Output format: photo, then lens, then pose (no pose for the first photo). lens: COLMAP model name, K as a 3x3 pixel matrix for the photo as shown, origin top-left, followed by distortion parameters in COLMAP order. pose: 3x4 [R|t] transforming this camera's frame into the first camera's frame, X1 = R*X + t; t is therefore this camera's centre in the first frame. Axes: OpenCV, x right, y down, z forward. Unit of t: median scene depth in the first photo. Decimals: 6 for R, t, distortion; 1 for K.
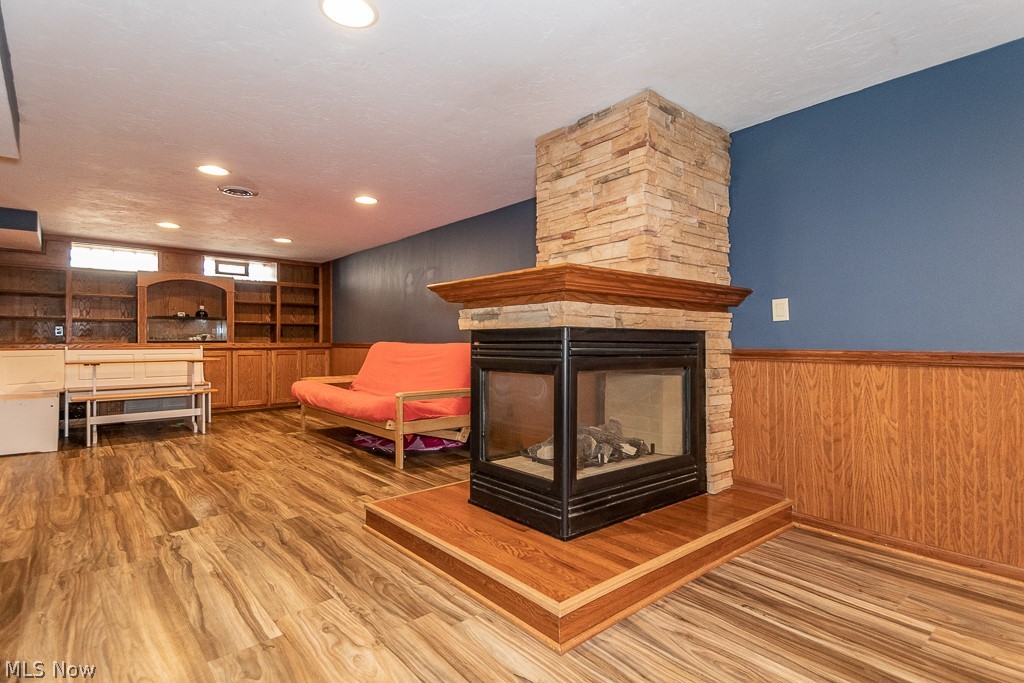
lens RADIAL K [[500.8, 0, 511.5], [0, 500.8, 338.2], [0, 0, 1]] dist [0.023394, -0.002306]
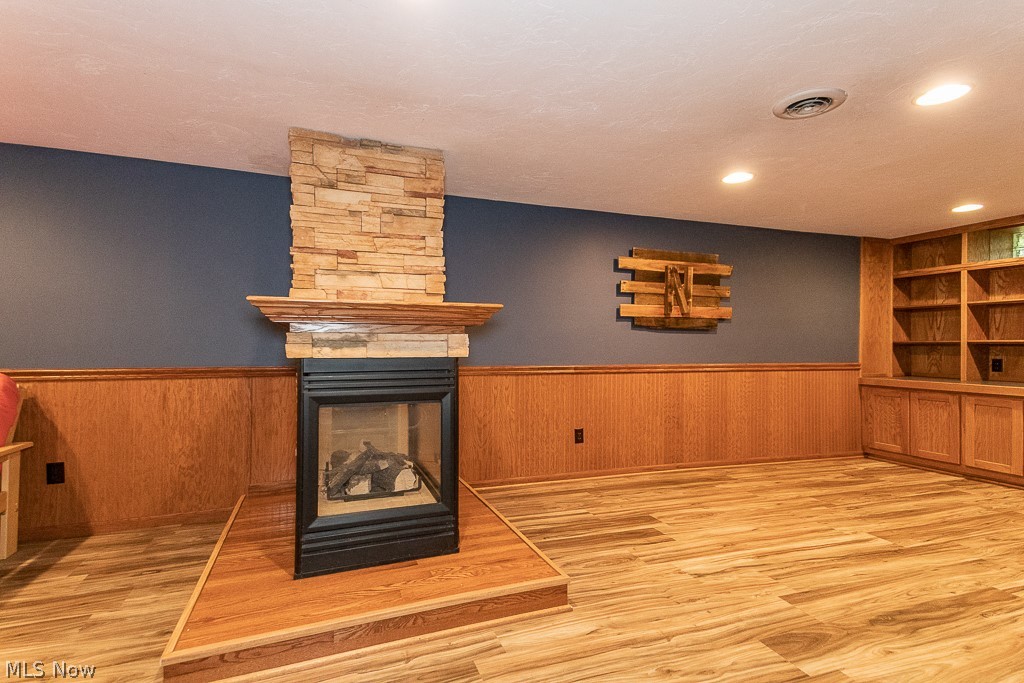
lens RADIAL K [[498.0, 0, 509.0], [0, 498.0, 340.5], [0, 0, 1]] dist [0.016638, 0.000177]
pose [[0.335952, 0.009142, 0.941835, -0.758116], [-0.011099, 0.999922, -0.005747, -0.046486], [-0.941814, -0.008523, 0.336027, 0.451157]]
